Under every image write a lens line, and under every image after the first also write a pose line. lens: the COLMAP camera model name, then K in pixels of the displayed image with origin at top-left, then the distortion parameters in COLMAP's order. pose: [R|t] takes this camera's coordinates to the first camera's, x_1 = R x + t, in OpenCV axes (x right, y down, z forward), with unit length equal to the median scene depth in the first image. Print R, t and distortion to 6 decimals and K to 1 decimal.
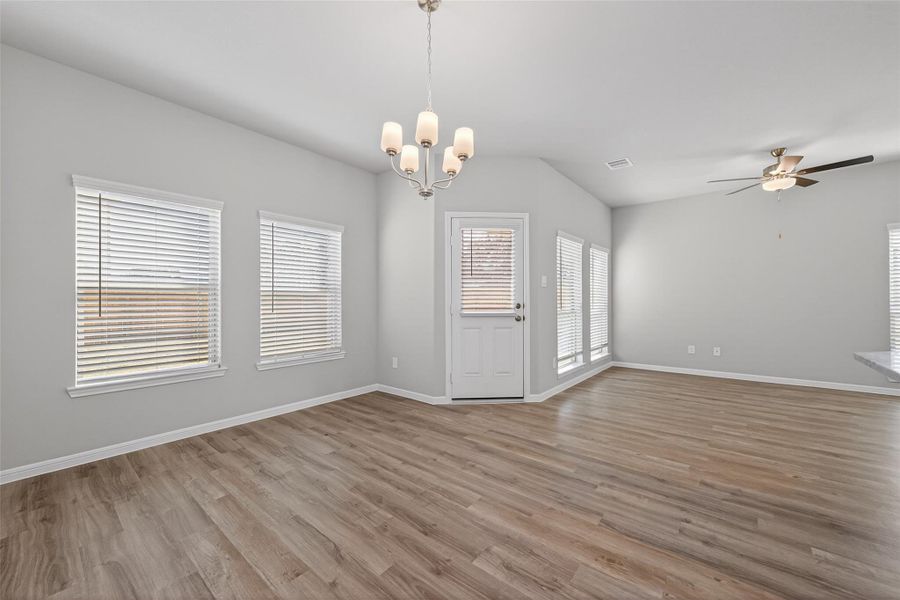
lens RADIAL K [[350.5, 0, 448.2], [0, 350.5, 299.5], [0, 0, 1]] dist [0.006669, -0.001789]
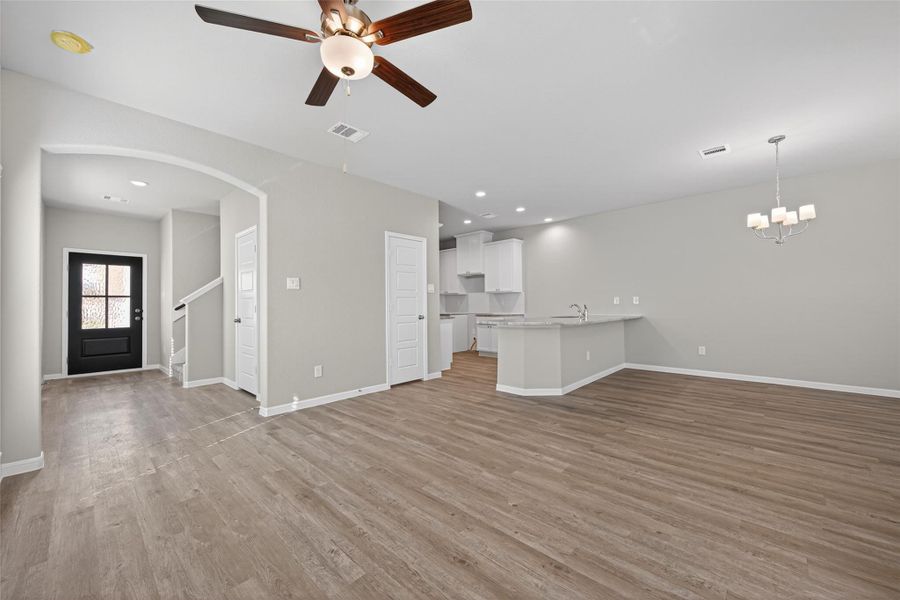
lens RADIAL K [[350.5, 0, 451.5], [0, 350.5, 298.5], [0, 0, 1]] dist [0.006669, -0.001789]
pose [[-0.998389, 0.014153, 0.054939, 1.141120], [0.013151, 0.999741, -0.018559, 0.006776], [-0.055188, -0.017807, -0.998317, 2.135219]]
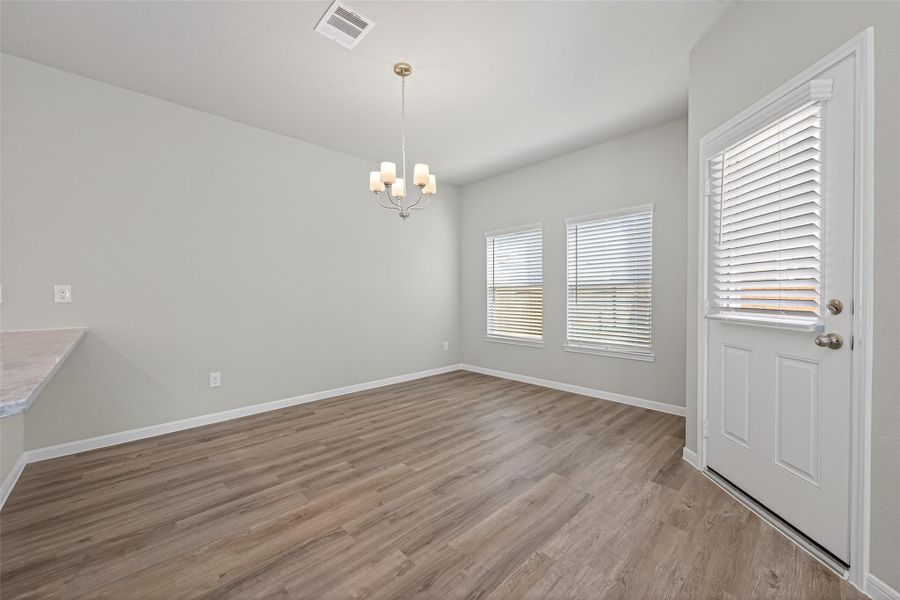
lens RADIAL K [[350.5, 0, 452.8], [0, 350.5, 300.0], [0, 0, 1]] dist [0.006669, -0.001789]
pose [[-0.111305, 0.019054, -0.993604, 0.913844], [0.007953, 0.999801, 0.018282, 0.001307], [0.993754, -0.005867, -0.111435, 0.966046]]
